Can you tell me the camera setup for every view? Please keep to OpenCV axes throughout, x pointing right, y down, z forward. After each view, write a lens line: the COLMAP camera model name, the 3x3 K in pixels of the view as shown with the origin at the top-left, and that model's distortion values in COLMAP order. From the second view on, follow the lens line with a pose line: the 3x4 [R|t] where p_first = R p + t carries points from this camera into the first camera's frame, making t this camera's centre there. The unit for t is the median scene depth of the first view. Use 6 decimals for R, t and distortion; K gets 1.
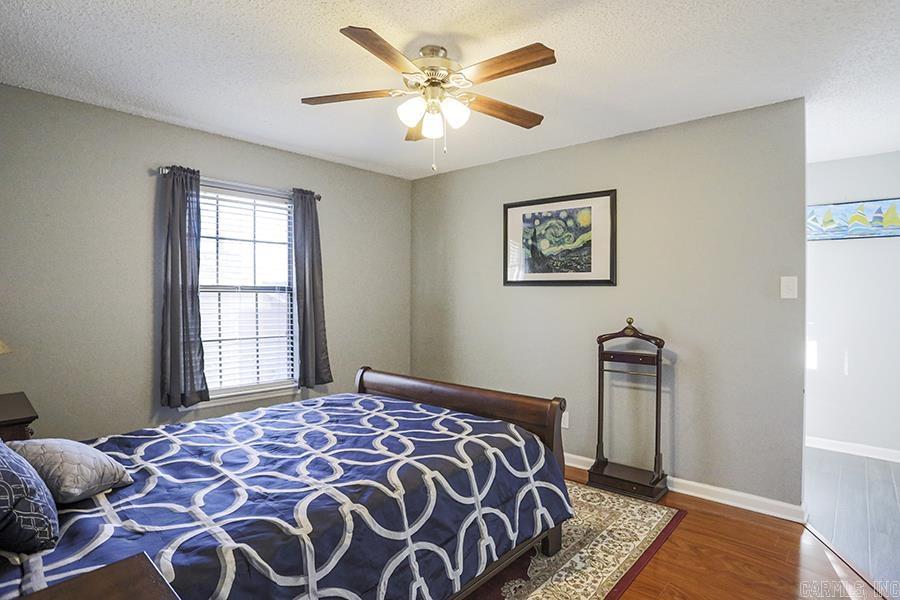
lens RADIAL K [[492.6, 0, 446.6], [0, 492.6, 279.7], [0, 0, 1]] dist [-0.001911, -0.000120]
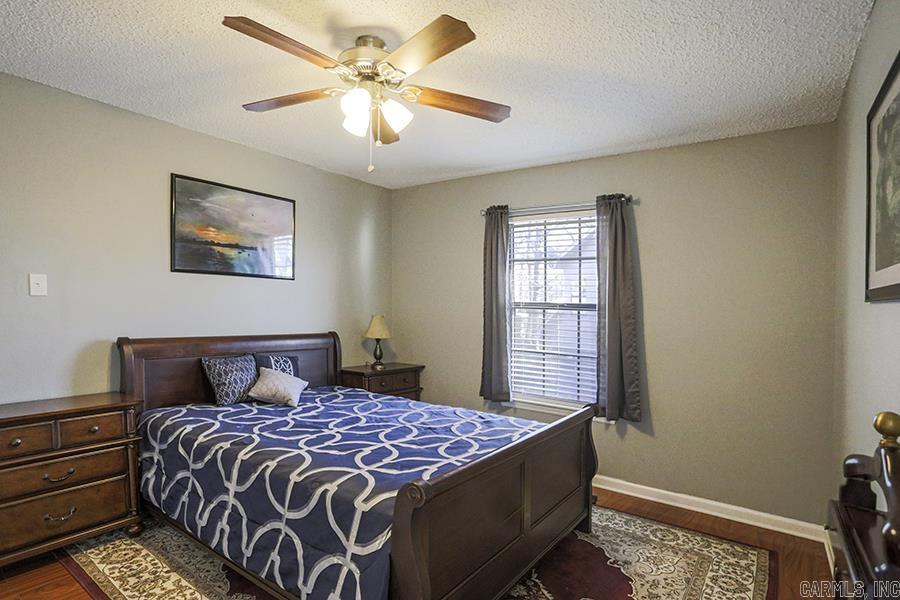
lens RADIAL K [[474.4, 0, 450.0], [0, 474.4, 300.0], [0, 0, 1]] dist [-0.001930, -0.000174]
pose [[0.128730, -0.013647, -0.991586, 0.606077], [-0.006567, 0.999872, -0.014614, 0.024359], [0.991658, 0.008393, 0.128624, 0.715967]]
